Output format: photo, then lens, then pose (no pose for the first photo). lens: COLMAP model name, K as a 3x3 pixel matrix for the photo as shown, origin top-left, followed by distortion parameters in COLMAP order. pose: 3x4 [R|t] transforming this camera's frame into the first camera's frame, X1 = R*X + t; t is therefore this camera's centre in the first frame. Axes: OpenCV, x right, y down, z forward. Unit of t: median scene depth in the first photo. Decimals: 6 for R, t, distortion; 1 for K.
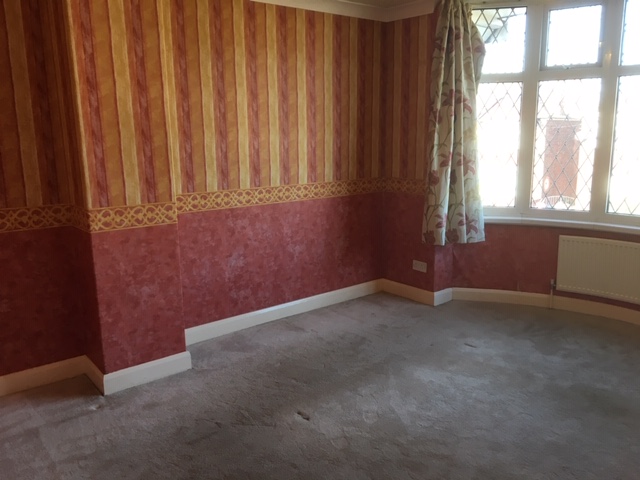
lens RADIAL K [[535.6, 0, 320.3], [0, 535.6, 245.7], [0, 0, 1]] dist [0.001405, -0.023666]
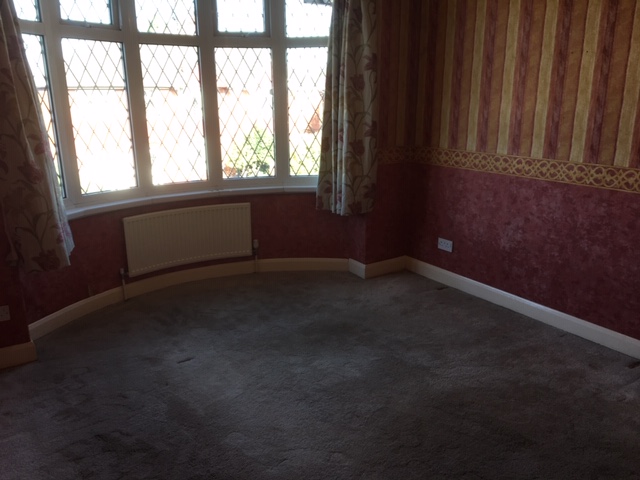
lens RADIAL K [[535.6, 0, 319.3], [0, 535.6, 236.8], [0, 0, 1]] dist [0.001405, -0.023666]
pose [[-0.167288, 0.243963, -0.955247, 0.848702], [-0.202235, 0.939806, 0.275436, -0.161318], [0.964943, 0.239261, -0.107881, 0.787075]]
